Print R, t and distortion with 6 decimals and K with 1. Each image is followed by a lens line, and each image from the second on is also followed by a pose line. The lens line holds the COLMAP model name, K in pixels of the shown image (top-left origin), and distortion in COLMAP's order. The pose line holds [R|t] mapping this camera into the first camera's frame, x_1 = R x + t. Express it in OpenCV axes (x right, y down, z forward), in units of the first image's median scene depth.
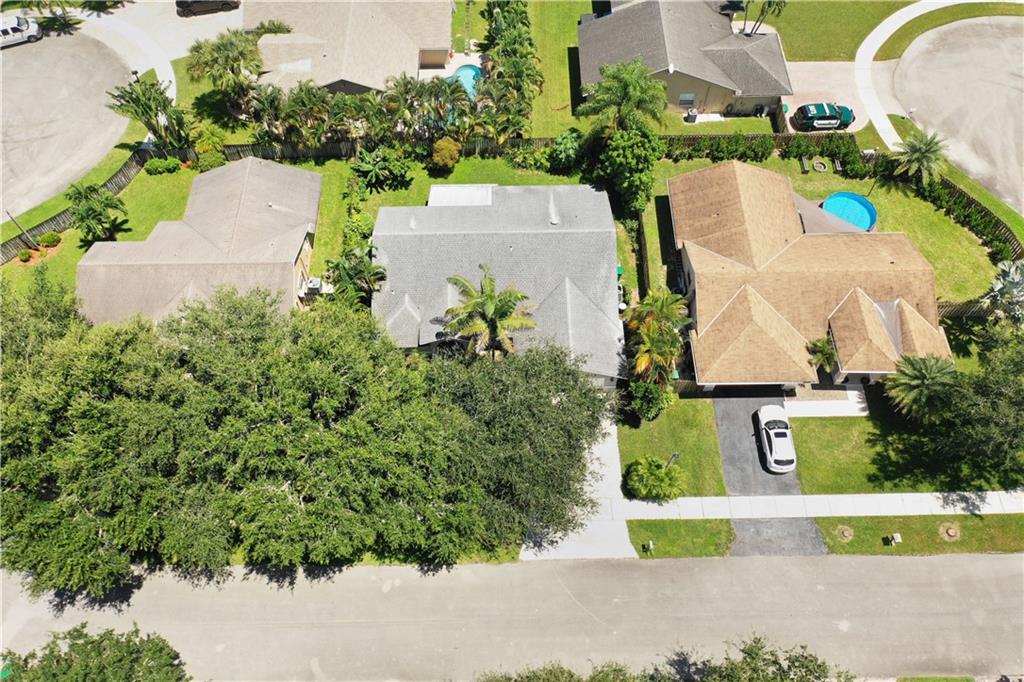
lens RADIAL K [[823.7, 0, 511.4], [0, 823.7, 336.8], [0, 0, 1]] dist [-0.006558, 0.023140]
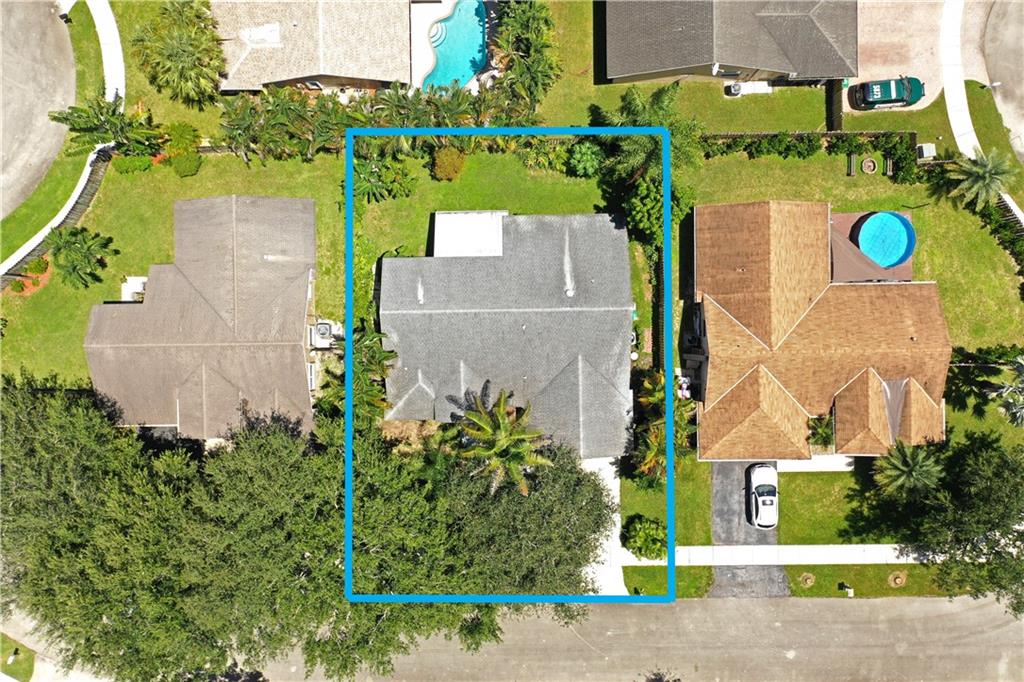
lens RADIAL K [[823.7, 0, 511.7], [0, 823.7, 338.5], [0, 0, 1]] dist [-0.006558, 0.023140]
pose [[0.999992, -0.002471, -0.003116, -0.011757], [0.003750, 0.846778, 0.531934, -0.624374], [0.001324, -0.531941, 0.846780, 0.172711]]
